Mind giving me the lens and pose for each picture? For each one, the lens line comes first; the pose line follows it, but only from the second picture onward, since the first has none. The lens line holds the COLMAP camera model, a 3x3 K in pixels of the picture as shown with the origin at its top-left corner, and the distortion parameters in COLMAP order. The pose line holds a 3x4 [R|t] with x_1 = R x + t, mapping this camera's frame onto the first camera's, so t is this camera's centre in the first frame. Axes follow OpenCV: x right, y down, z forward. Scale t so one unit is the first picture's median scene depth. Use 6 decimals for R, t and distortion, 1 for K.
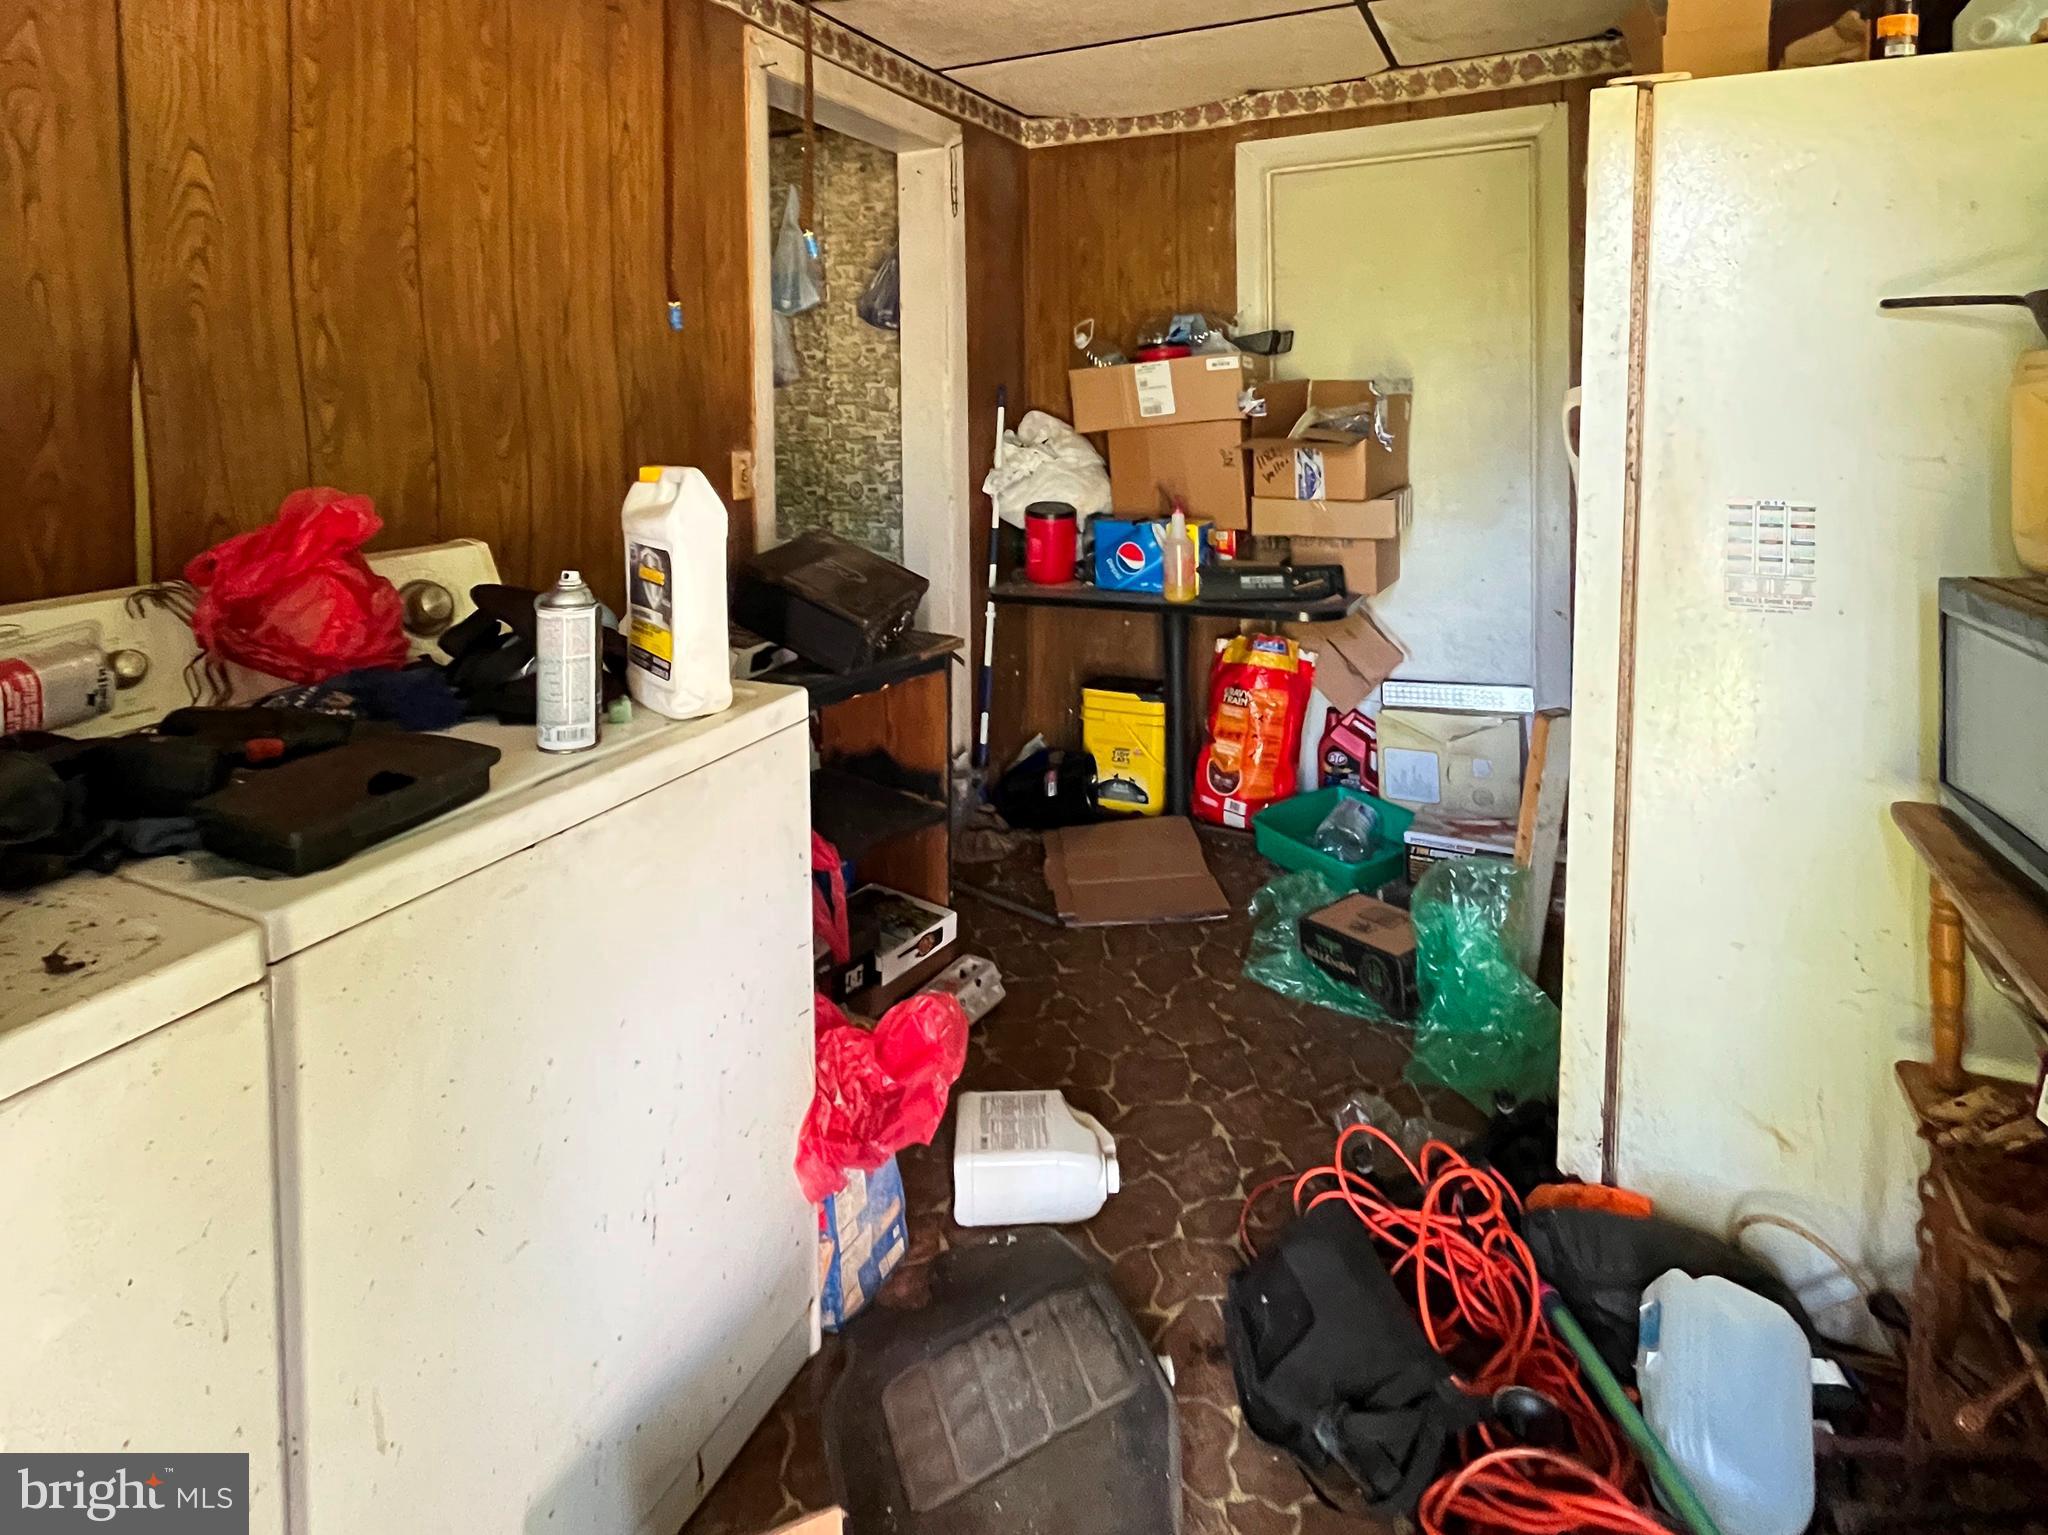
lens RADIAL K [[1102.5, 0, 1044.1], [0, 1102.5, 751.3], [0, 0, 1]] dist [-0.003221, -0.000622]
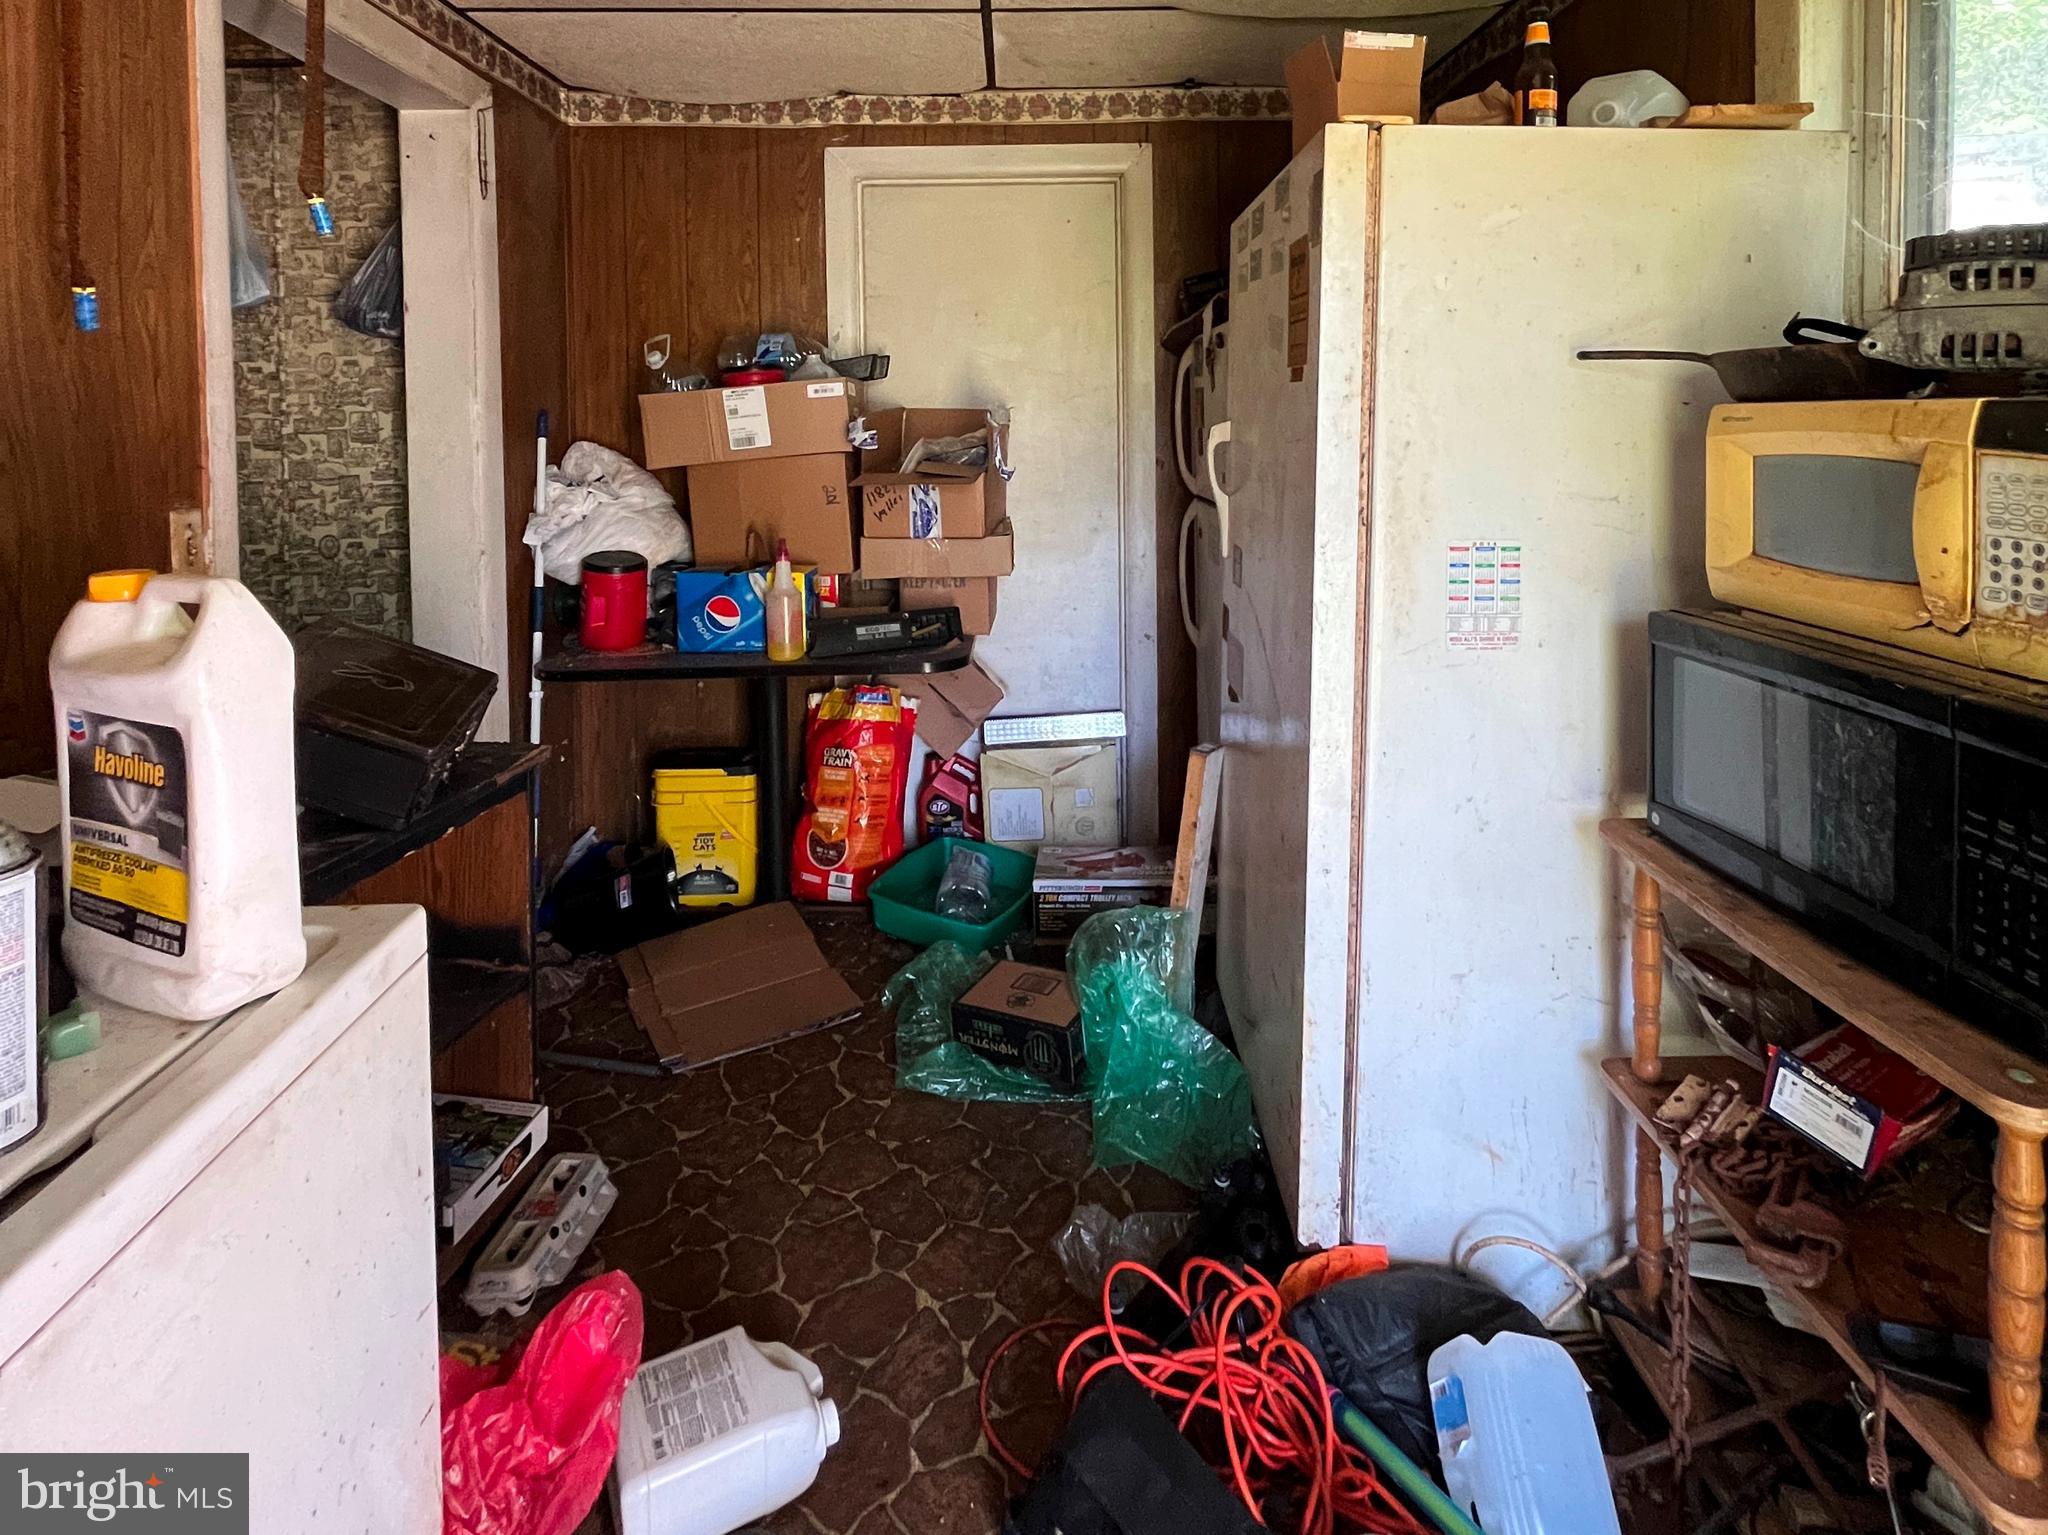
lens RADIAL K [[1102.5, 0, 967.3], [0, 1102.5, 647.9], [0, 0, 1]] dist [-0.003221, -0.000622]
pose [[0.900037, -0.082574, 0.427920, -0.129155], [0.123594, 0.989936, -0.068928, -0.079695], [-0.417922, 0.114926, 0.901185, 0.201113]]
